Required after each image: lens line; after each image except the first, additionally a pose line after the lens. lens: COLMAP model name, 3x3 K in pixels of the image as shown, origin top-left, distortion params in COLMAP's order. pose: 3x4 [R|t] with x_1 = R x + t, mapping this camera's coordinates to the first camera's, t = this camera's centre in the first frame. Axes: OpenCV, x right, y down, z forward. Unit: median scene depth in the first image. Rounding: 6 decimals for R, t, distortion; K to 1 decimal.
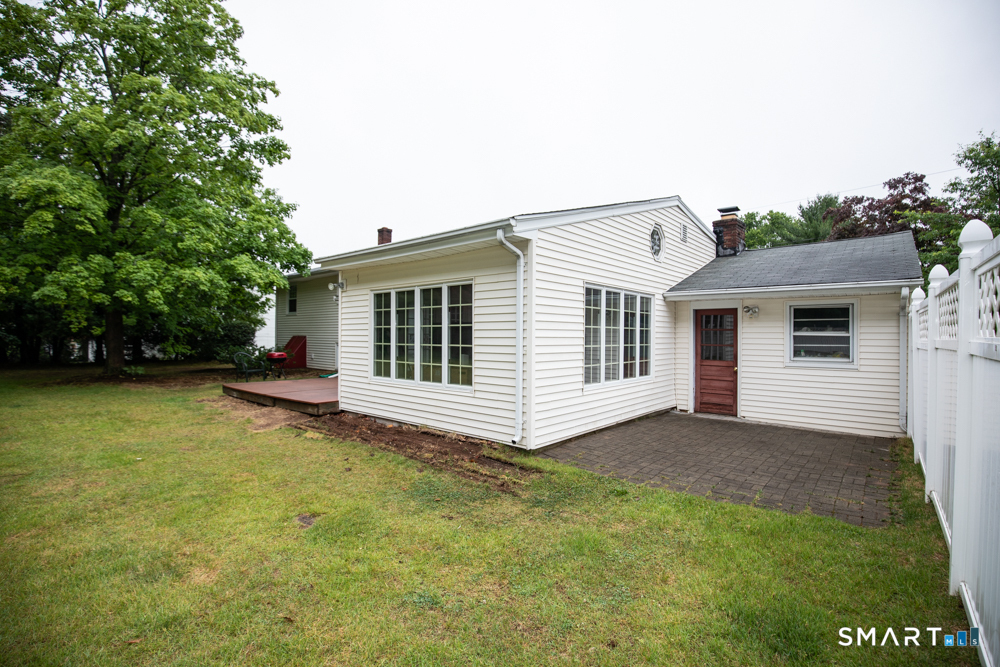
lens RADIAL K [[478.2, 0, 511.8], [0, 478.2, 332.7], [0, 0, 1]] dist [-0.032366, 0.000591]
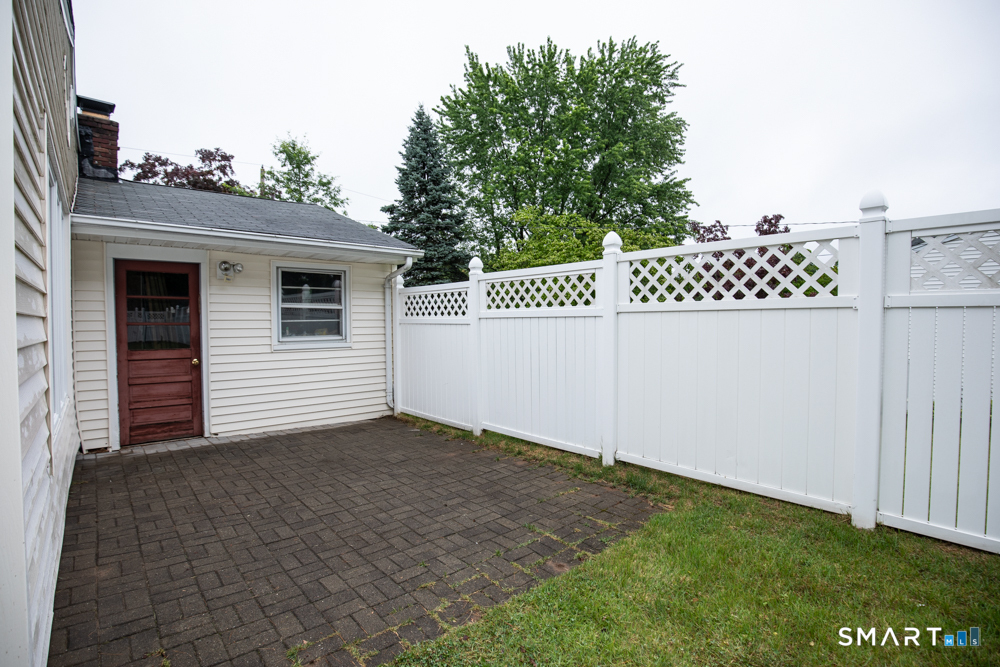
lens RADIAL K [[478.2, 0, 511.8], [0, 478.2, 332.7], [0, 0, 1]] dist [-0.032366, 0.000591]
pose [[0.150024, -0.033366, 0.988119, -0.083125], [0.002238, 0.999439, 0.033409, 0.020818], [-0.988680, -0.002801, 0.150015, 0.535209]]
